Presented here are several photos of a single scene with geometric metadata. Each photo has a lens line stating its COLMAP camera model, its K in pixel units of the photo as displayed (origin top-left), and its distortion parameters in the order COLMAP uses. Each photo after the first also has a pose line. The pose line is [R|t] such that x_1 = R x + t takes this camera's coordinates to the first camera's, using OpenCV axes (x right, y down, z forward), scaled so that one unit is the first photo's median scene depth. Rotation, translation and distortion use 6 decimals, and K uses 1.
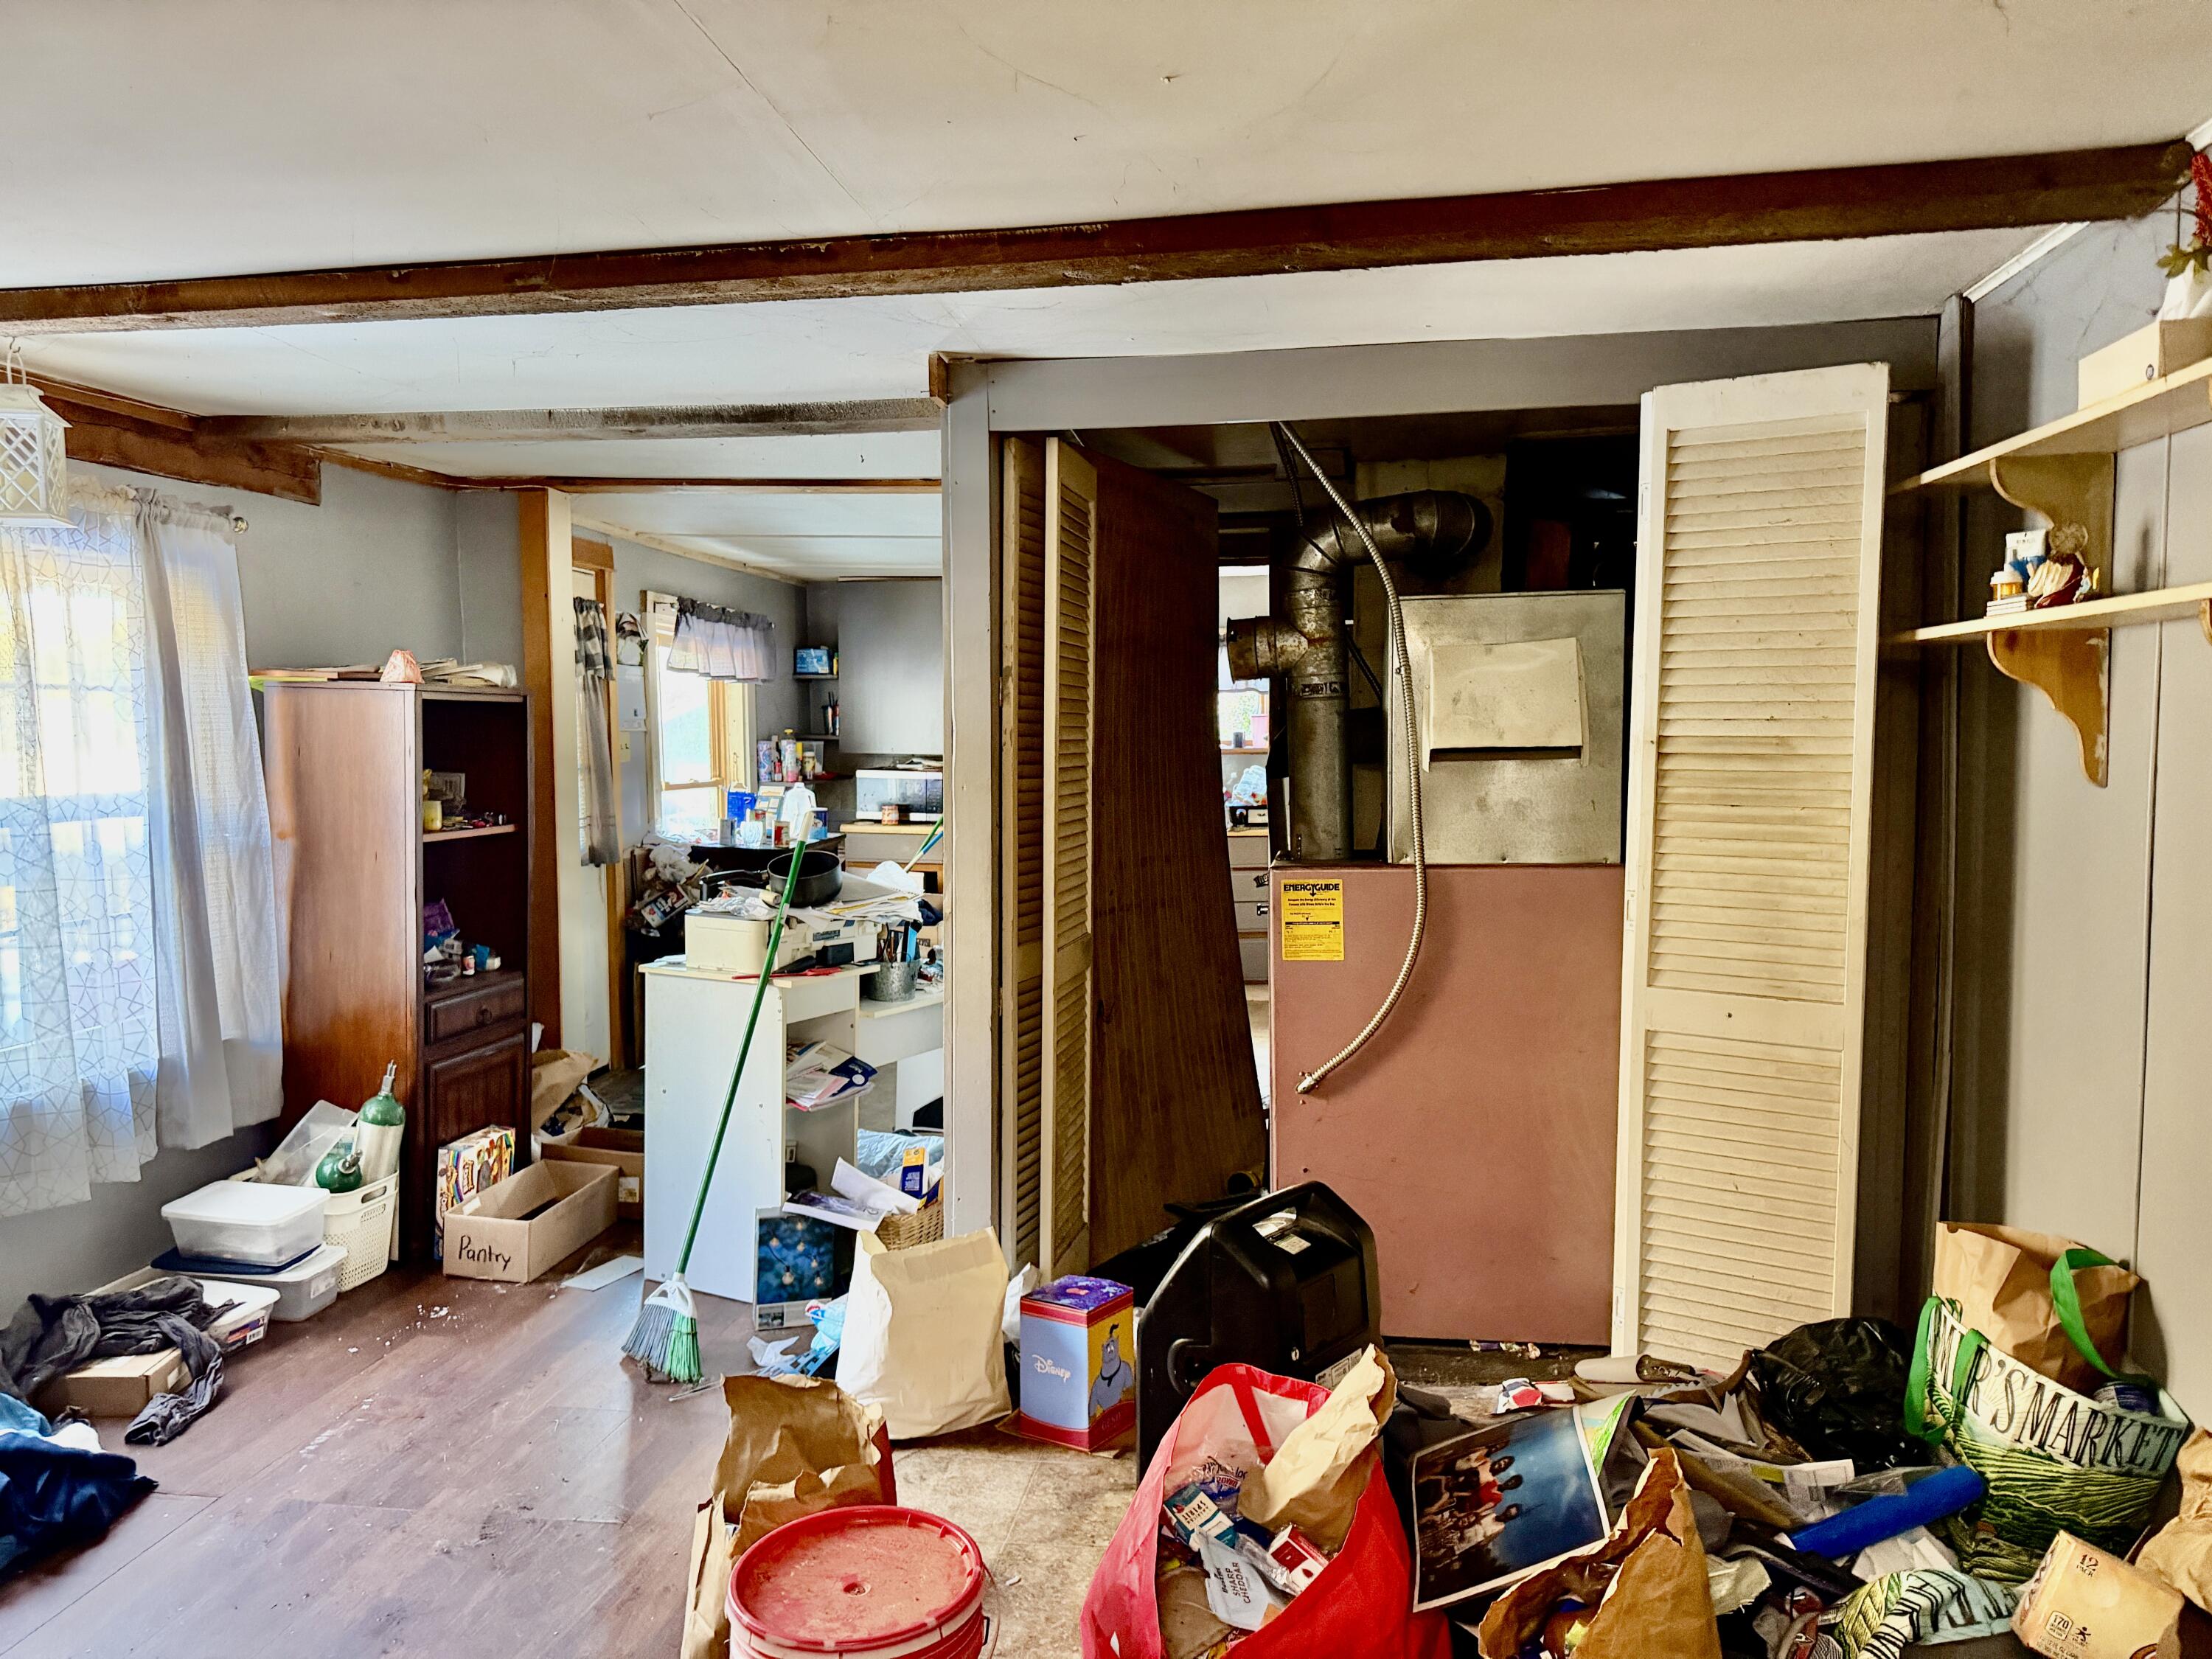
lens RADIAL K [[1550.9, 0, 1111.5], [0, 1550.9, 814.4], [0, 0, 1]] dist [0.066567, -0.074037]
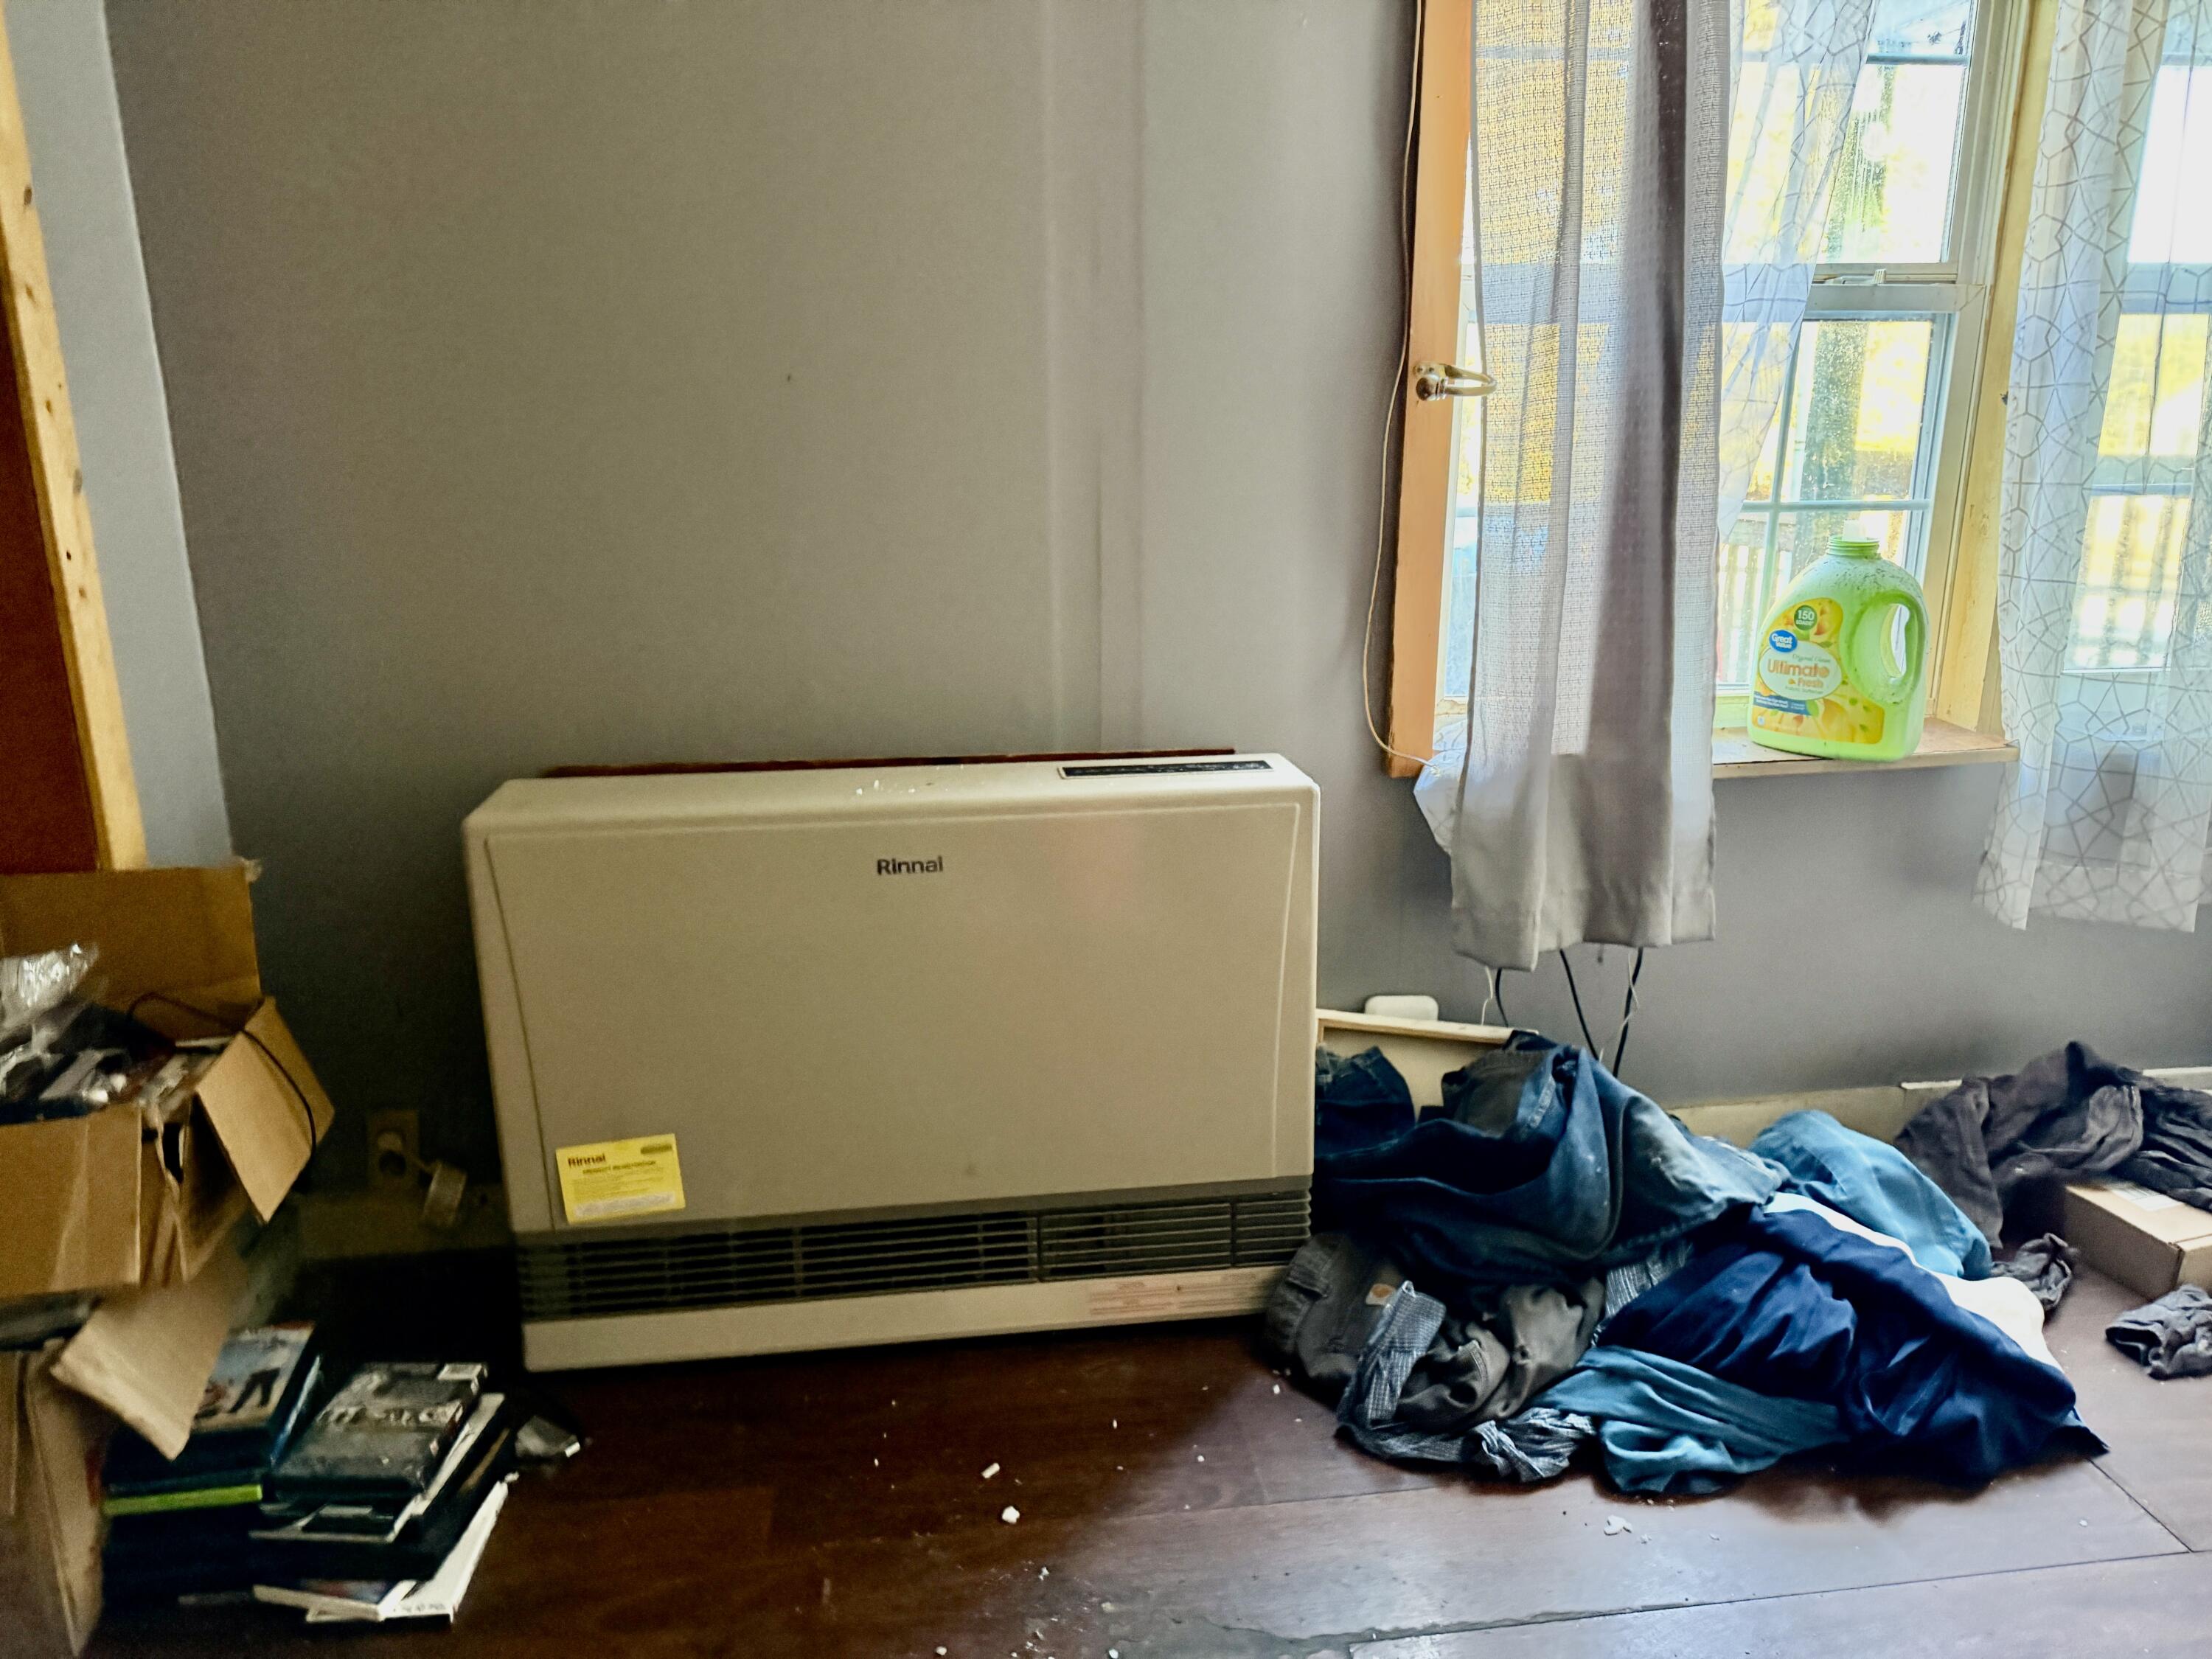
lens RADIAL K [[1588.8, 0, 1106.0], [0, 1588.8, 829.5], [0, 0, 1]] dist [0.078206, -0.080711]
pose [[0.254864, 0.254093, -0.932996, -0.190788], [-0.042067, 0.966858, 0.251824, 0.070107], [0.966062, -0.024932, 0.257106, 0.459779]]
